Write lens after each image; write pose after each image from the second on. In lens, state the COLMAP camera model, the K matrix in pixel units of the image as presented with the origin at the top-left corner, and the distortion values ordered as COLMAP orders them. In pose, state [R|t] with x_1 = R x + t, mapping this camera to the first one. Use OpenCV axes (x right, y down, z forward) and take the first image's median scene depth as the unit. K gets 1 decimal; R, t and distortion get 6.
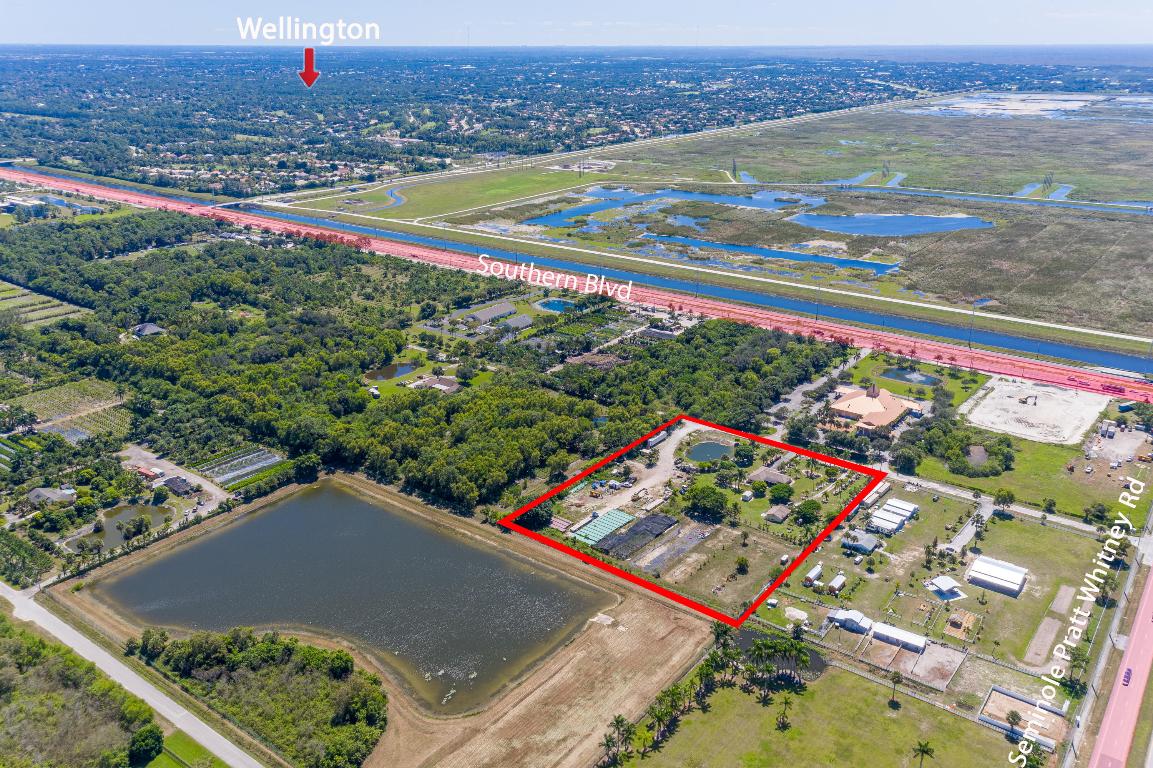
lens RADIAL K [[929.8, 0, 574.7], [0, 929.8, 367.3], [0, 0, 1]] dist [-0.012695, 0.005727]
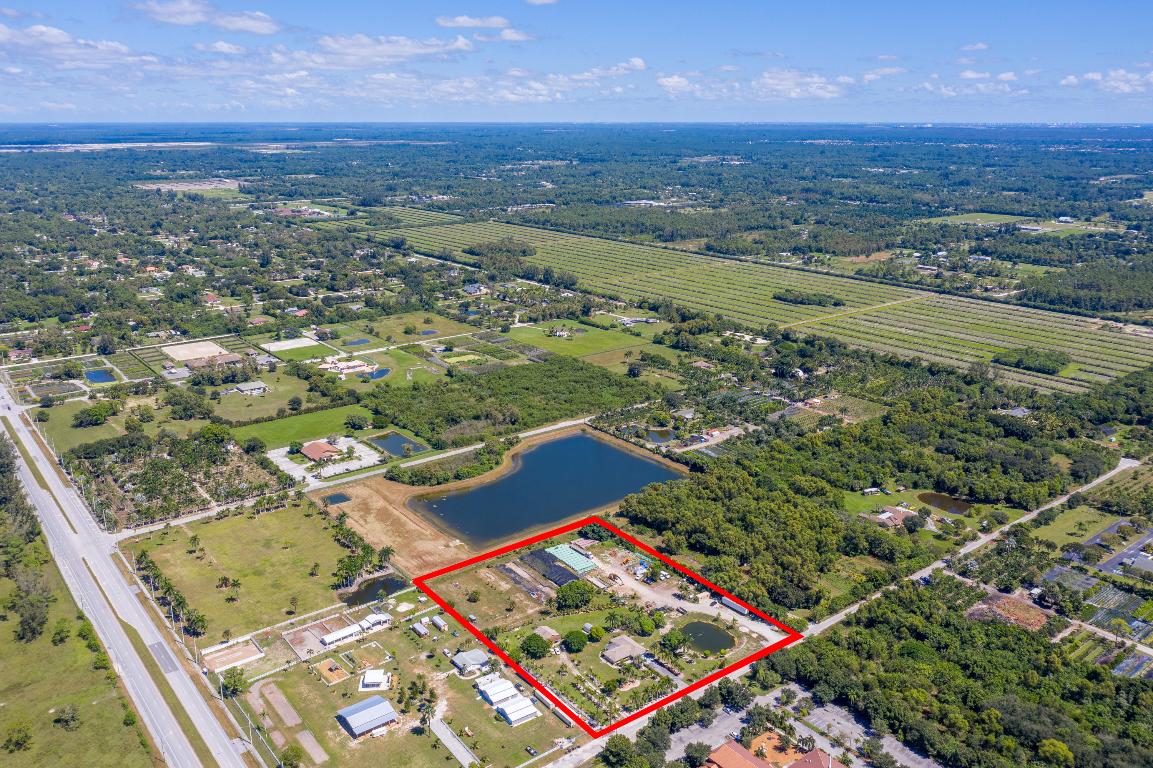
lens RADIAL K [[929.8, 0, 574.7], [0, 929.8, 367.3], [0, 0, 1]] dist [-0.012695, 0.005727]
pose [[-0.256258, 0.258682, -0.931351, 1.080975], [-0.321836, 0.885716, 0.334559, -0.453125], [0.911457, 0.385475, -0.143718, 1.054917]]
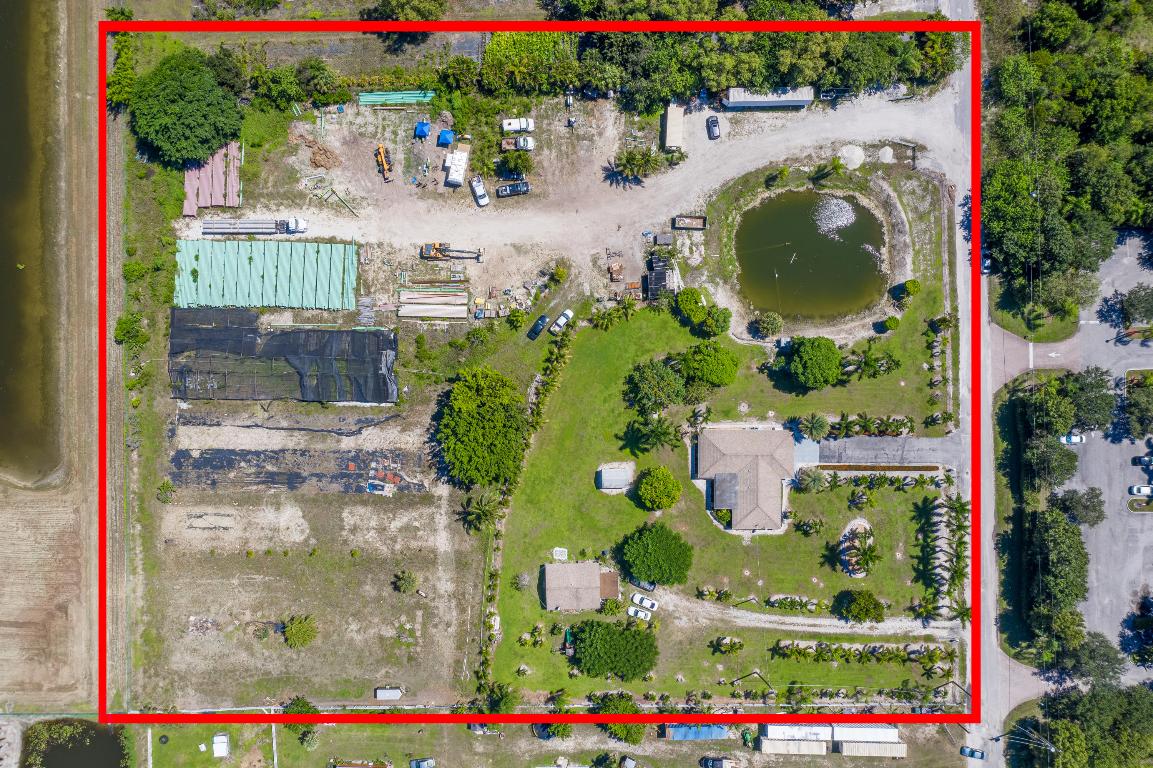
lens RADIAL K [[929.8, 0, 574.7], [0, 929.8, 367.3], [0, 0, 1]] dist [-0.012695, 0.005727]
pose [[0.617523, 0.786384, -0.016270, 0.150664], [-0.252460, 0.217755, 0.942787, -0.237850], [0.744935, -0.578085, 0.332999, 0.915314]]
